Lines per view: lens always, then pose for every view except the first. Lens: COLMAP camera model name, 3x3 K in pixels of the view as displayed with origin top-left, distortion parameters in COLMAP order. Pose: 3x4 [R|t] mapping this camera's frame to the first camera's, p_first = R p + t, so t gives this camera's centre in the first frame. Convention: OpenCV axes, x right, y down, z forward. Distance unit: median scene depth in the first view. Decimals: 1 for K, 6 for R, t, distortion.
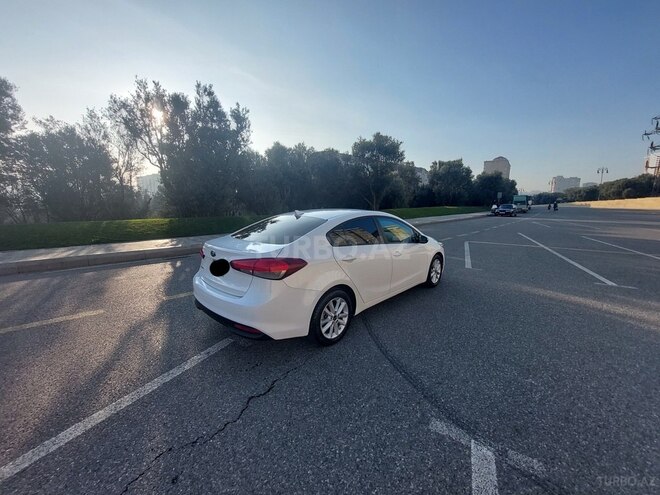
lens RADIAL K [[261.4, 0, 330.8], [0, 261.4, 248.7], [0, 0, 1]] dist [-0.016559, -0.000437]
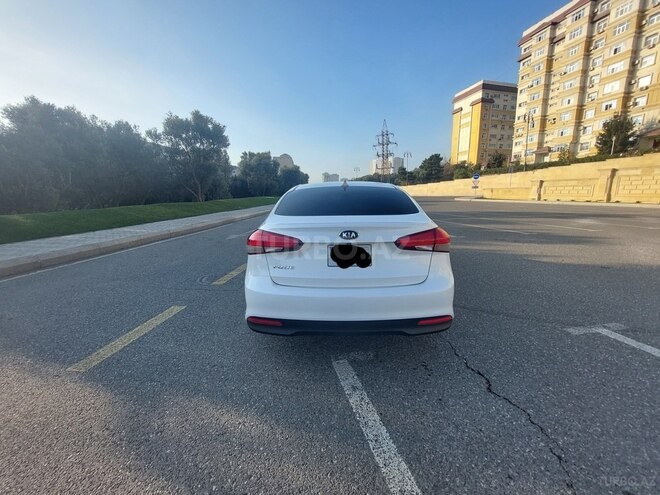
lens RADIAL K [[262.9, 0, 336.2], [0, 262.9, 246.5], [0, 0, 1]] dist [-0.022227, 0.002697]
pose [[0.742856, -0.139650, 0.654723, -0.094297], [0.126723, 0.989652, 0.067309, 0.000121], [-0.657347, 0.032968, 0.752866, 0.055967]]
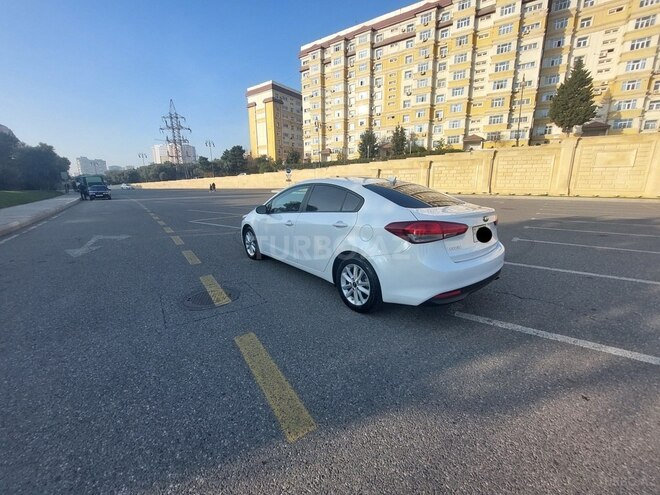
lens RADIAL K [[264.3, 0, 331.8], [0, 264.3, 248.7], [0, 0, 1]] dist [-0.016849, -0.000326]
pose [[0.129017, -0.232550, 0.963989, -0.152847], [0.171818, 0.962653, 0.209233, -0.017723], [-0.976644, 0.138636, 0.164155, 0.146571]]
